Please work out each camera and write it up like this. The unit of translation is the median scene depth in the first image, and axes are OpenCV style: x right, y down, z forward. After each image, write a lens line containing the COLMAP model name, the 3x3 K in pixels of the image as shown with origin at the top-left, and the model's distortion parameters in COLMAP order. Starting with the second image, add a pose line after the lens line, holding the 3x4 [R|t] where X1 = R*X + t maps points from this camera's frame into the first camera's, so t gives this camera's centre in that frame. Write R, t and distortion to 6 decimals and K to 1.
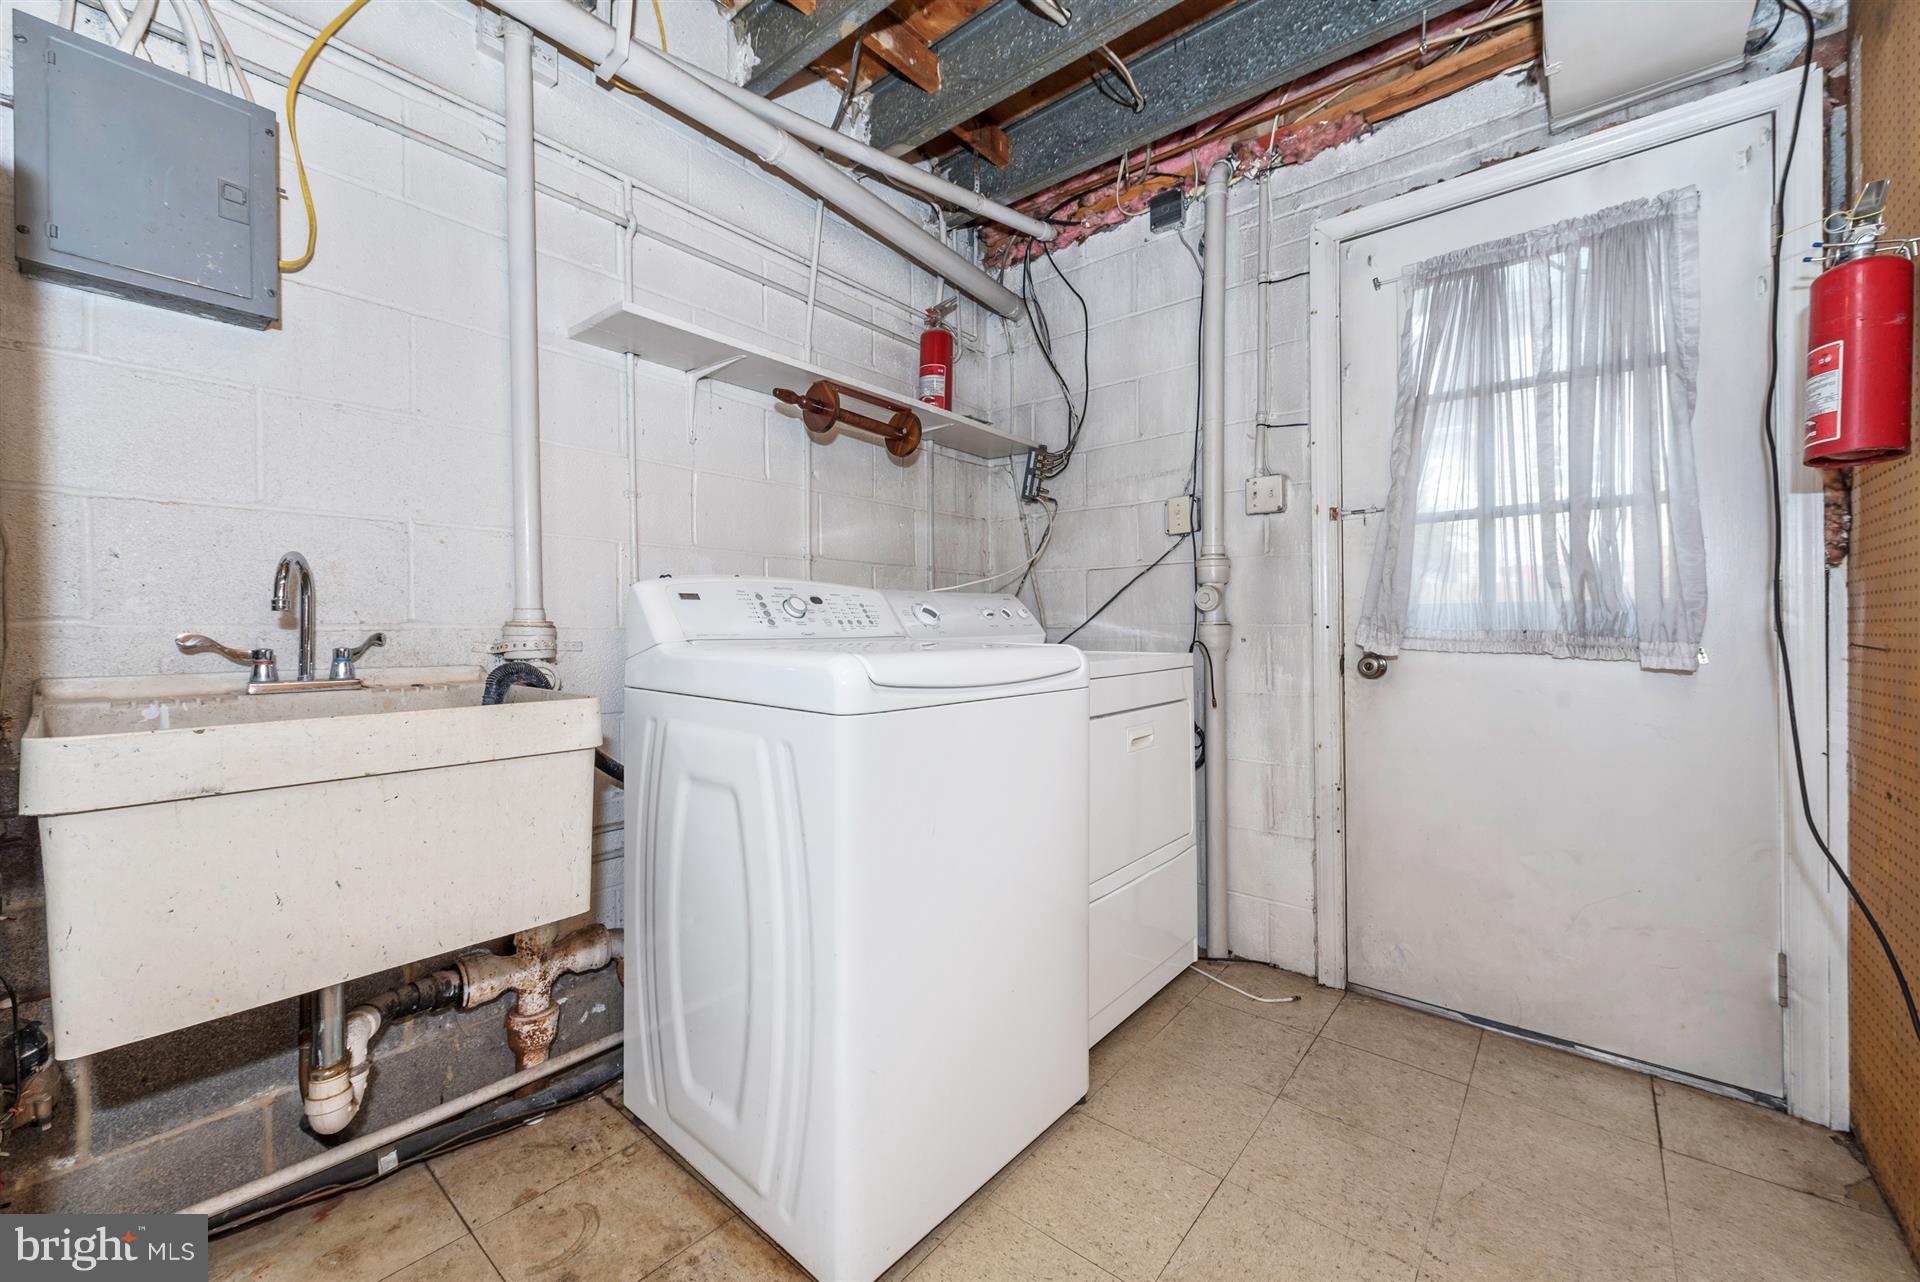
lens RADIAL K [[745.1, 0, 957.9], [0, 745.1, 649.5], [0, 0, 1]] dist [0.000536, -0.000627]
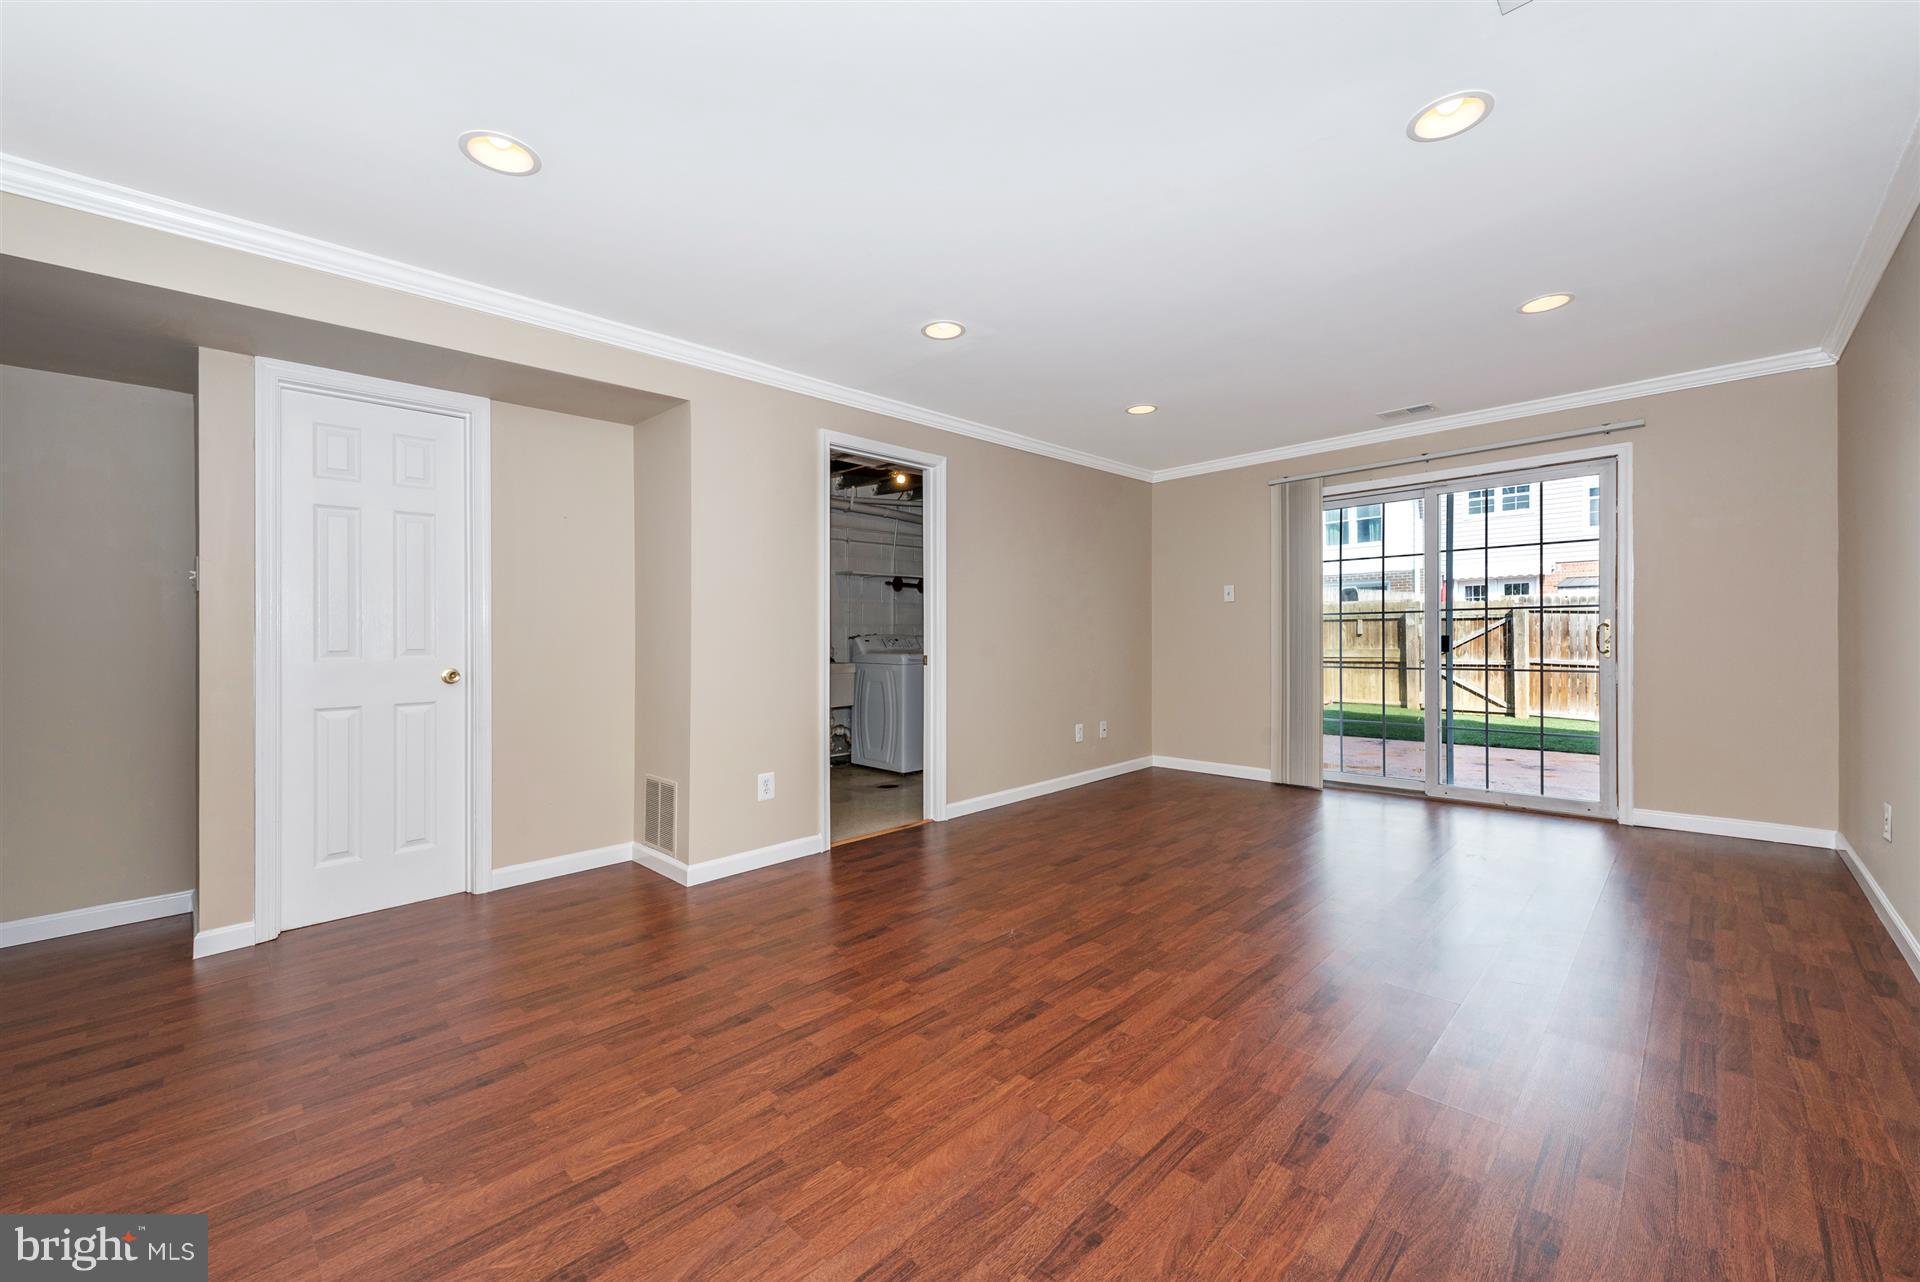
lens RADIAL K [[745.1, 0, 957.9], [0, 745.1, 649.5], [0, 0, 1]] dist [0.000536, -0.000627]
pose [[0.995988, -0.002086, -0.089461, 0.447844], [0.001511, 0.999978, -0.006497, 0.006624], [0.089472, 0.006335, 0.995969, -2.686879]]
